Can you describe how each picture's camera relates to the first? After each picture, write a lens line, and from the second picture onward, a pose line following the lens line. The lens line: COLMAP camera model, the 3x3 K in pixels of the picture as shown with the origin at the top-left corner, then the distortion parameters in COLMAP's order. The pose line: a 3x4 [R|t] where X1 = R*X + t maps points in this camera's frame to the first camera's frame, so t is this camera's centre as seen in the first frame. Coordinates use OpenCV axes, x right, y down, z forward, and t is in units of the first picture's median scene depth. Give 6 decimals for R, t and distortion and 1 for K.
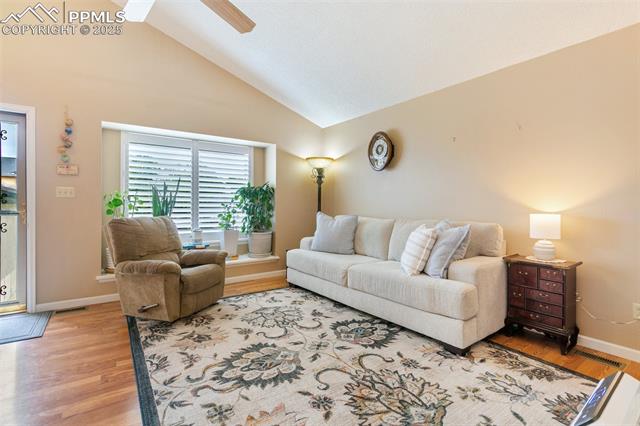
lens RADIAL K [[302.2, 0, 320.9], [0, 302.2, 207.6], [0, 0, 1]] dist [-0.005358, 0.004178]
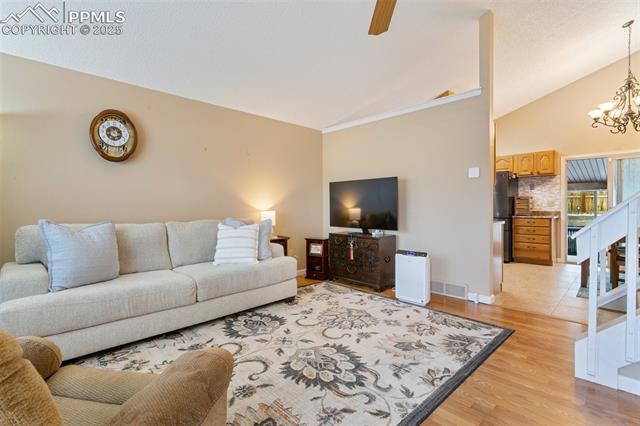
lens RADIAL K [[302.2, 0, 307.9], [0, 302.2, 210.4], [0, 0, 1]] dist [-0.005358, 0.004178]
pose [[-0.122080, -0.018366, 0.992350, -1.042599], [0.012774, 0.999717, 0.020074, -0.013601], [-0.992438, 0.015127, -0.121811, 1.036769]]
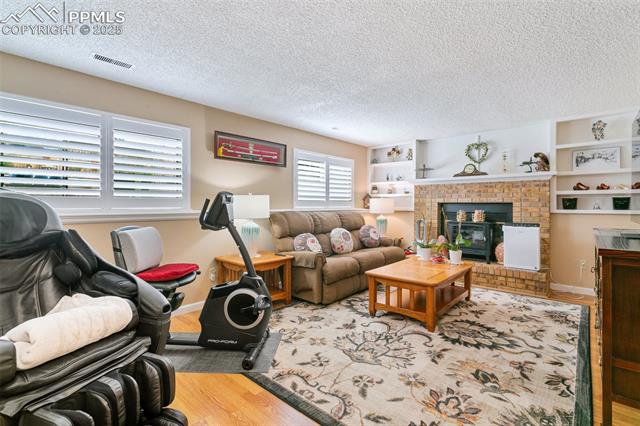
lens RADIAL K [[302.2, 0, 309.0], [0, 302.2, 206.5], [0, 0, 1]] dist [-0.005358, 0.004178]
pose [[-0.217361, -0.005292, 0.976077, -1.092094], [0.008084, 0.999941, 0.007221, -0.006231], [-0.976058, 0.009460, -0.217306, 1.680938]]
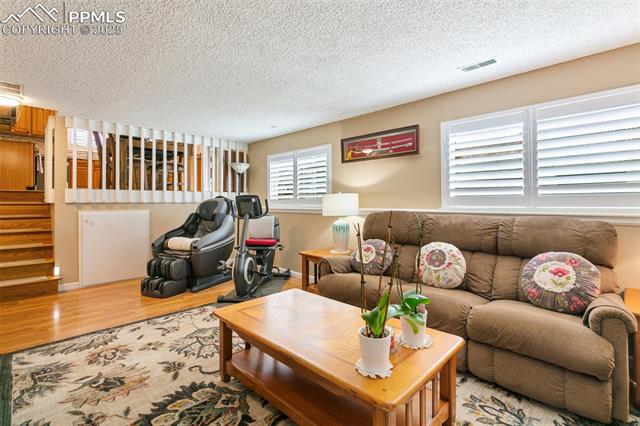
lens RADIAL K [[302.2, 0, 320.6], [0, 302.2, 209.5], [0, 0, 1]] dist [-0.005358, 0.004178]
pose [[0.983946, -0.008140, 0.178281, -0.018399], [0.005539, 0.999871, 0.015083, -0.000212], [-0.178381, -0.013854, 0.983864, 0.201572]]
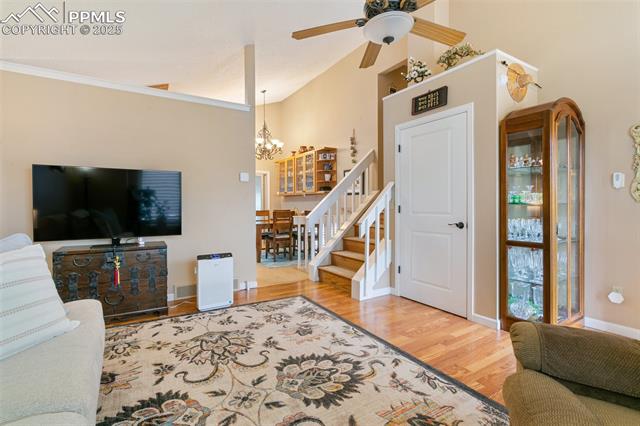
lens RADIAL K [[302.2, 0, 322.4], [0, 302.2, 204.1], [0, 0, 1]] dist [-0.005358, 0.004178]
pose [[-0.997586, -0.001760, 0.069417, -0.241362], [-0.001374, 0.999983, 0.005612, -0.016394], [-0.069425, 0.005503, -0.997572, 1.707692]]
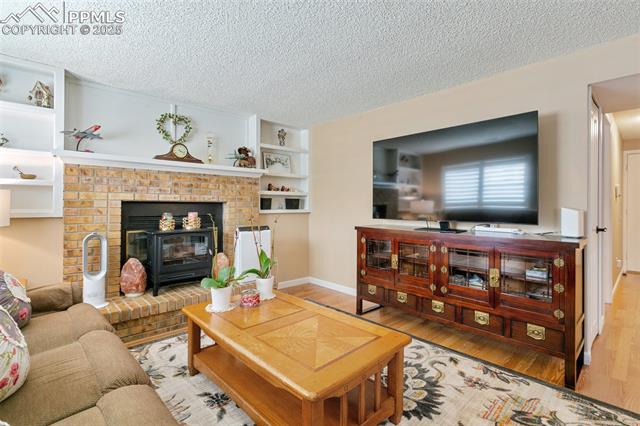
lens RADIAL K [[302.2, 0, 321.1], [0, 302.2, 203.7], [0, 0, 1]] dist [-0.005358, 0.004178]
pose [[-0.988312, -0.006494, -0.152306, 0.132131], [-0.007836, 0.999936, 0.008217, -0.014319], [0.152242, 0.009314, -0.988299, 1.626510]]
